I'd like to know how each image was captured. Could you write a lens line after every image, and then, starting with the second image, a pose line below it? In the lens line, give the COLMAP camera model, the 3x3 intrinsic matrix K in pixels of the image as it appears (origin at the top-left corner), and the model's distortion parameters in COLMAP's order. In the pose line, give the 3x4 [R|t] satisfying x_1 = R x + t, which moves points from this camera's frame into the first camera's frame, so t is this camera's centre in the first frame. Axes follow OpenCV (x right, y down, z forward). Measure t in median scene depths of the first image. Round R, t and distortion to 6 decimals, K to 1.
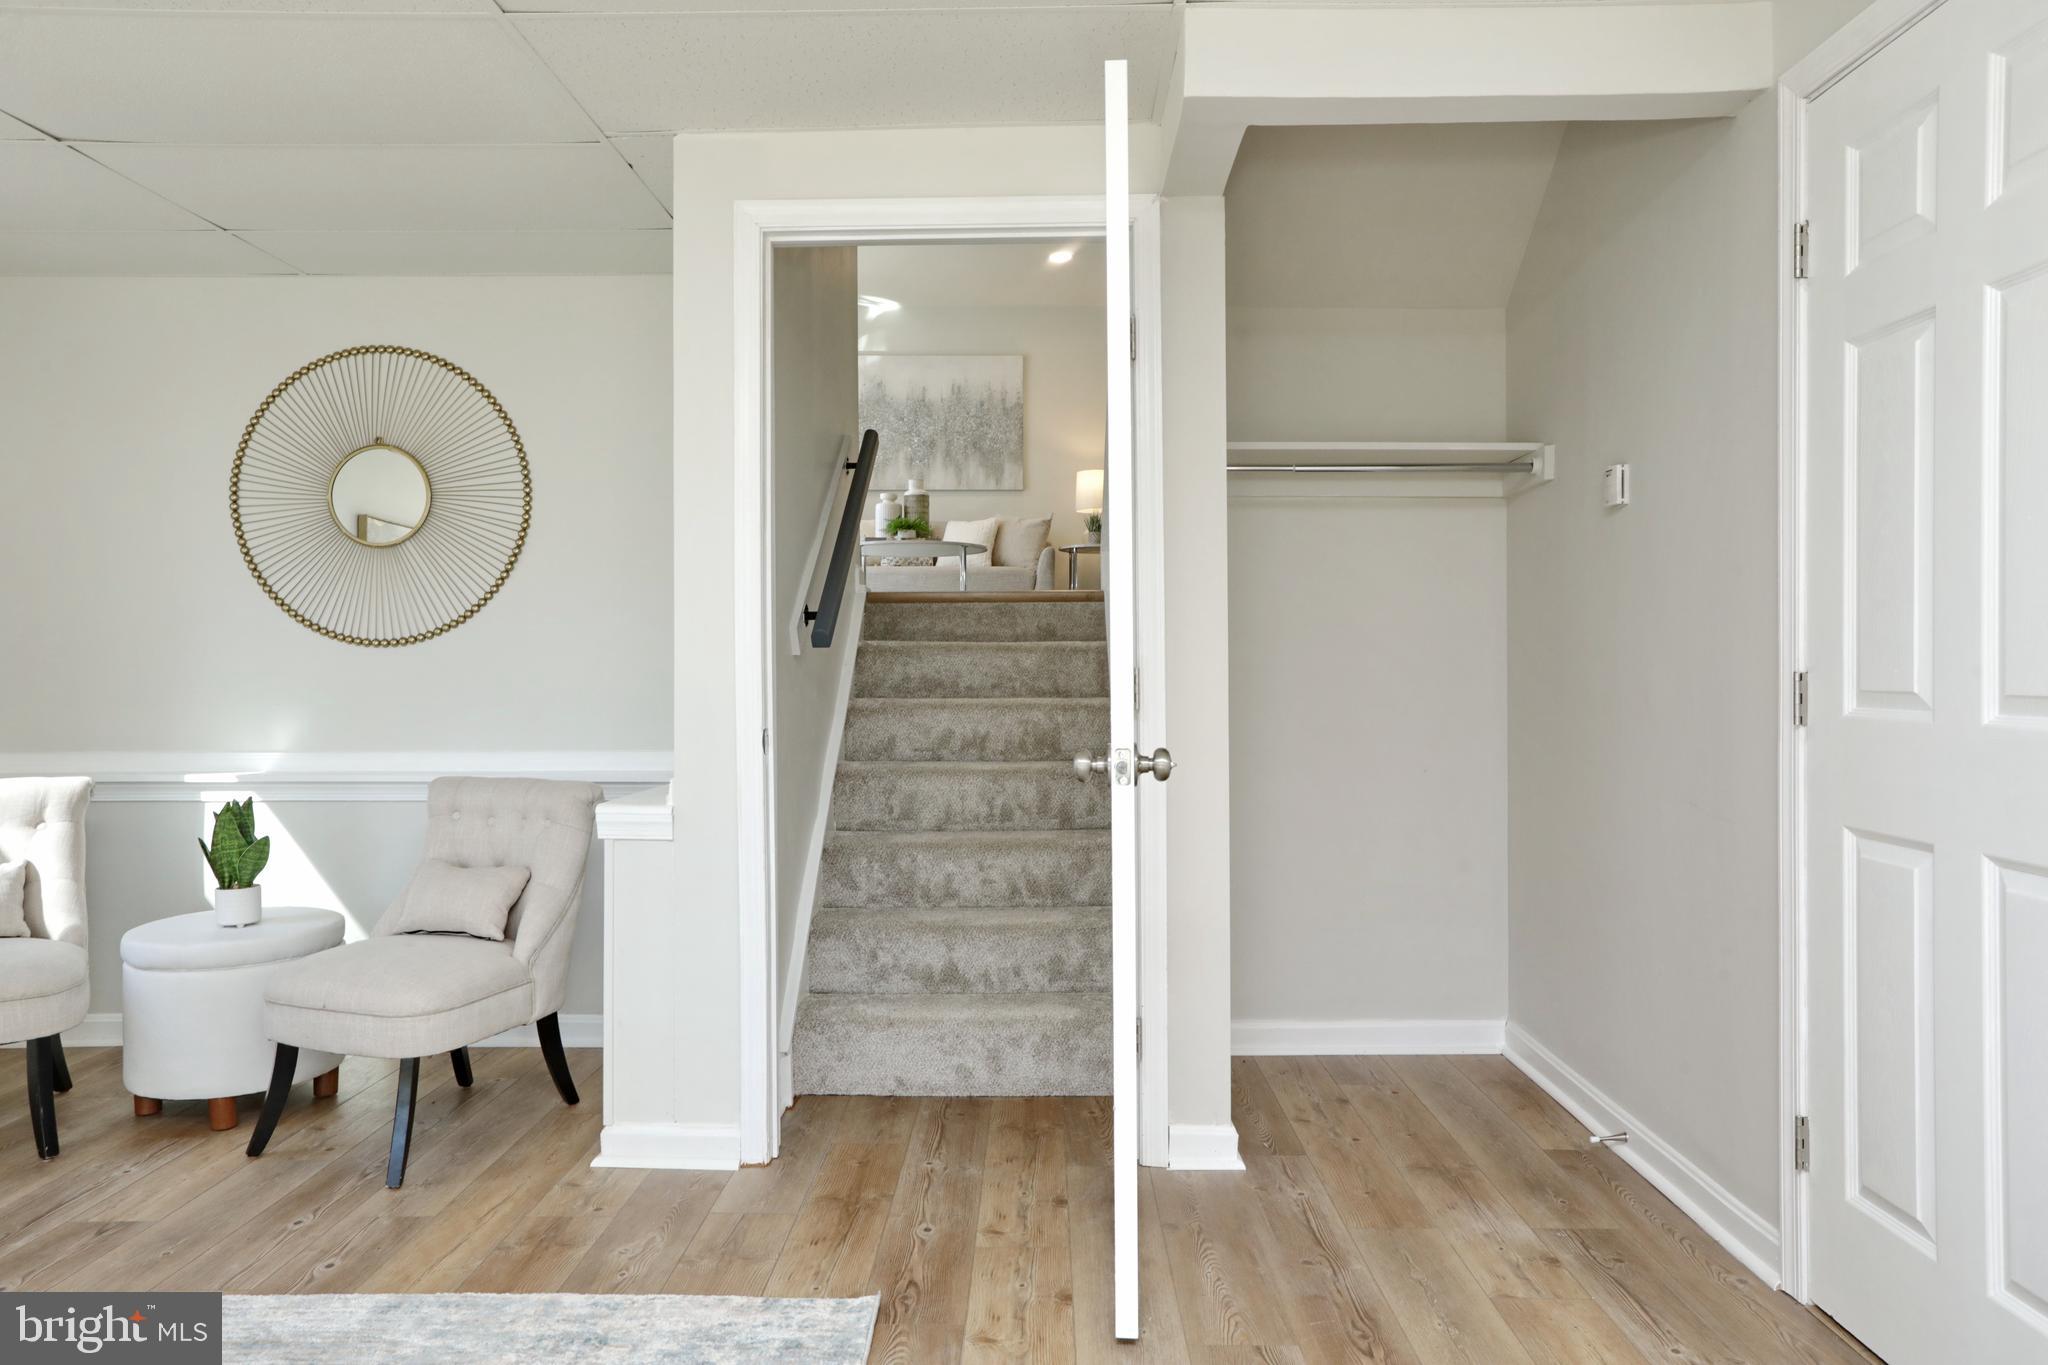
lens RADIAL K [[1337.0, 0, 1033.2], [0, 1337.0, 687.8], [0, 0, 1]] dist [-0.006833, 0.007302]
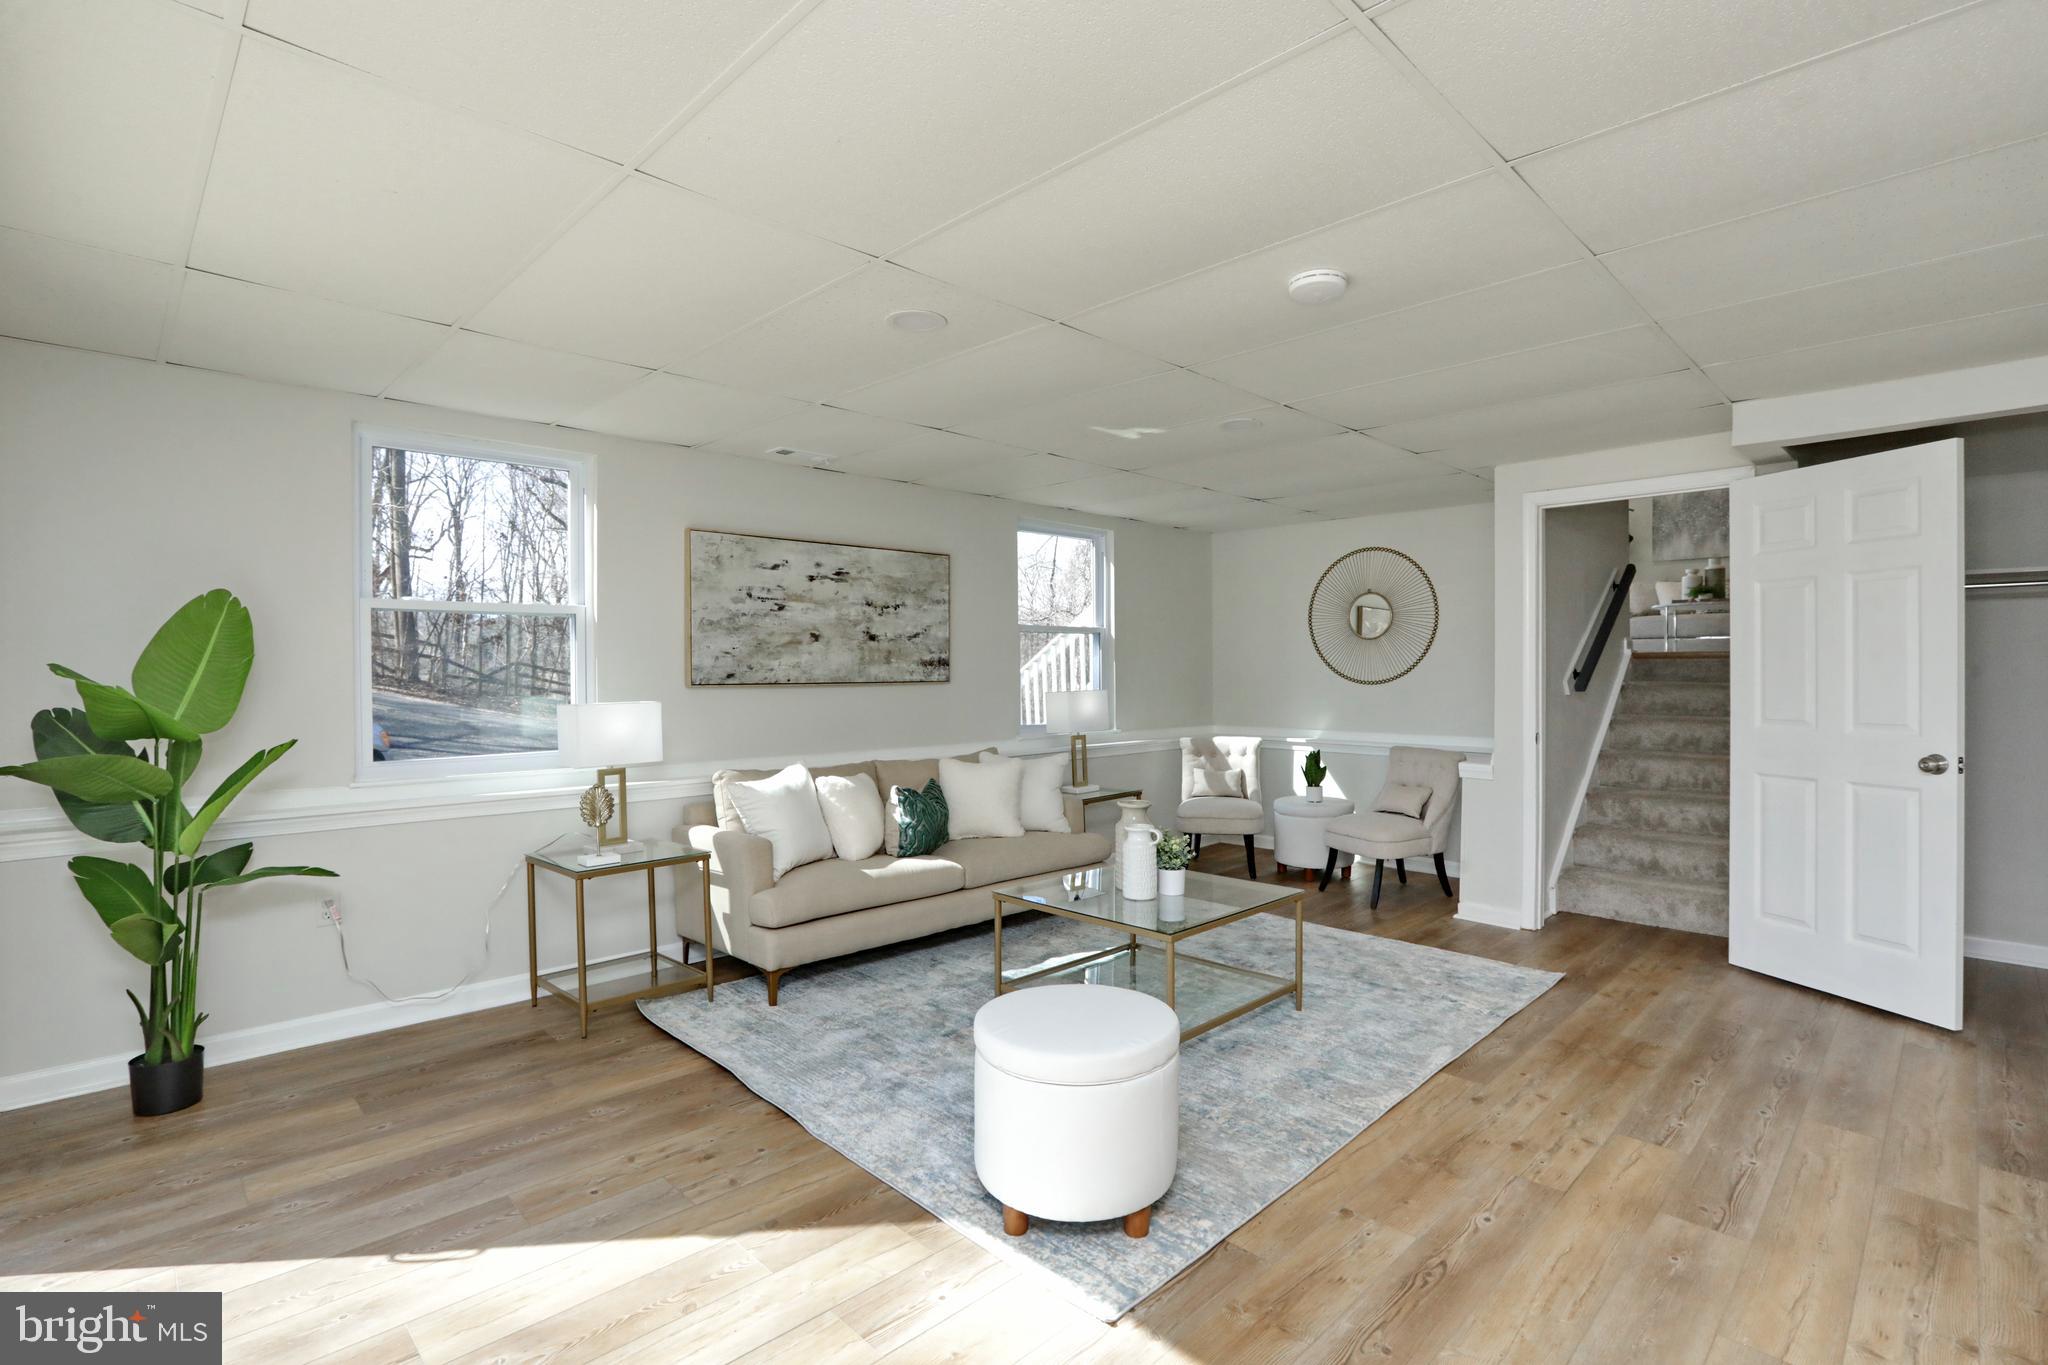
lens RADIAL K [[971.7, 0, 1034.7], [0, 971.7, 685.7], [0, 0, 1]] dist [-0.026830, 0.006980]
pose [[0.708073, 0.011099, -0.706052, 0.291039], [-0.006003, 0.999935, 0.009699, -0.048873], [0.706114, -0.002629, 0.708093, -0.610963]]
